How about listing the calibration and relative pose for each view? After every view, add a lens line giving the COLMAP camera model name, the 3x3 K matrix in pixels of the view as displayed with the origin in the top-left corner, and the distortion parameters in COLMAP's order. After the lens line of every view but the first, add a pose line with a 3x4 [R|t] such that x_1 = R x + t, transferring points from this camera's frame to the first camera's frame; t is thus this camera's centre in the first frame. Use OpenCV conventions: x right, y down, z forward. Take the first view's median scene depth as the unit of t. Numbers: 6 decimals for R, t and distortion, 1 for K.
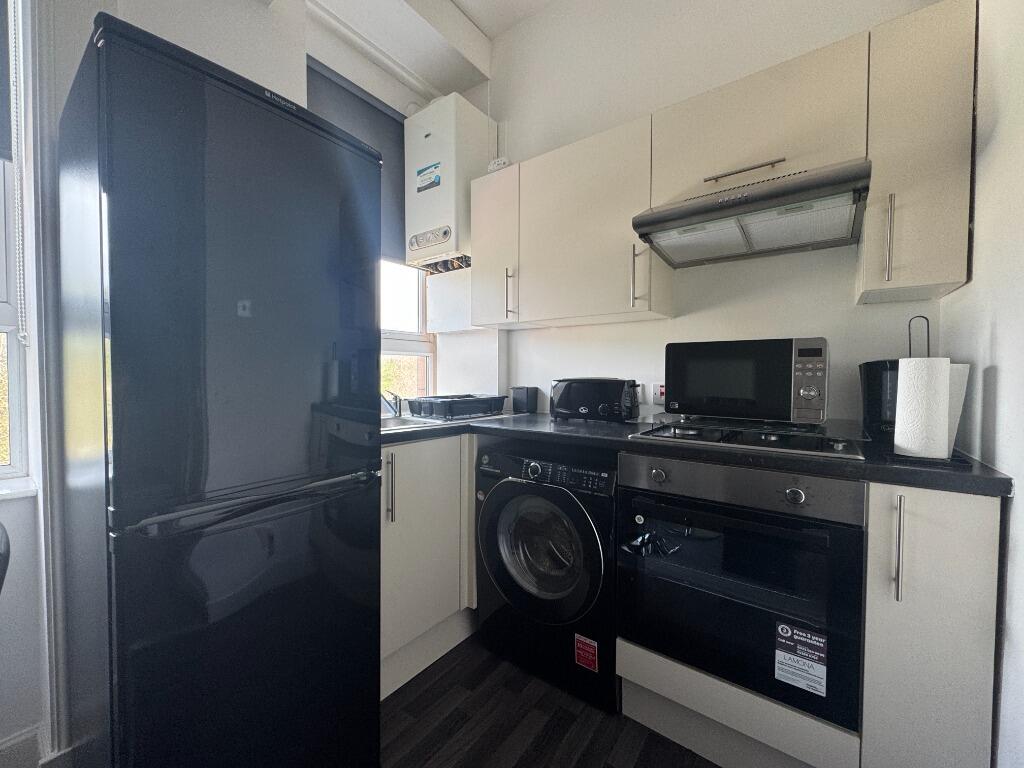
lens RADIAL K [[407.6, 0, 512.0], [0, 407.6, 384.0], [0, 0, 1]] dist [-0.002477, -0.000291]
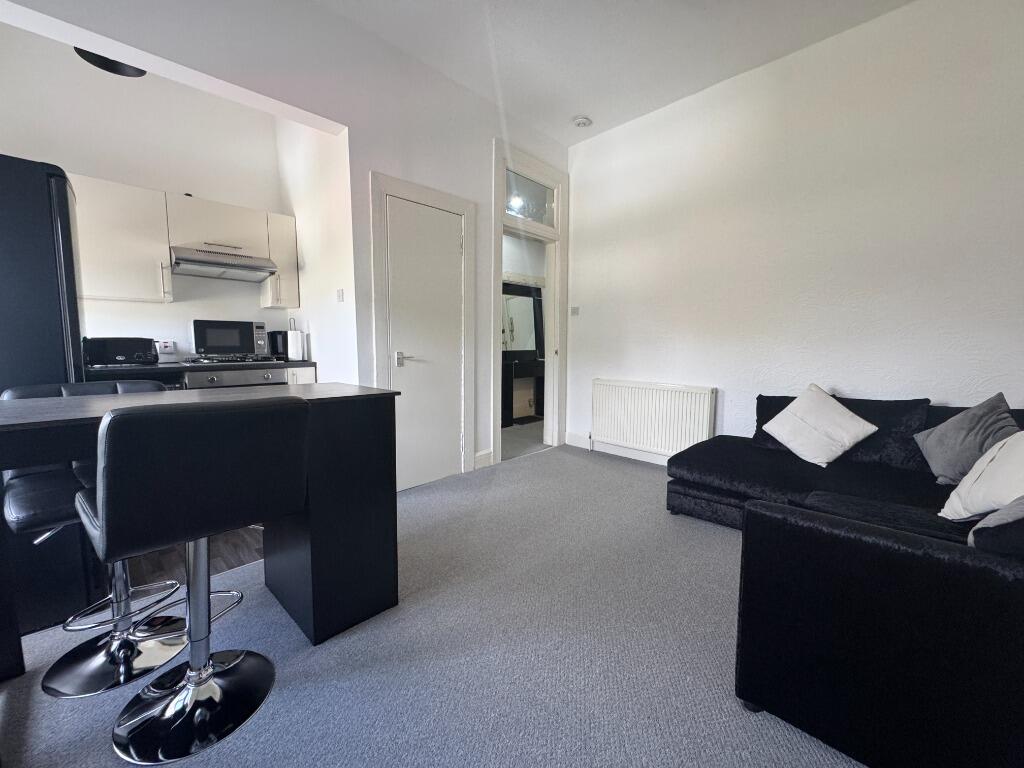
lens RADIAL K [[407.6, 0, 512.0], [0, 407.6, 384.0], [0, 0, 1]] dist [-0.002477, -0.000291]
pose [[0.142756, -0.104378, 0.984239, -1.135233], [0.021287, 0.994517, 0.102381, 0.036092], [-0.989529, 0.006336, 0.144195, -0.688390]]
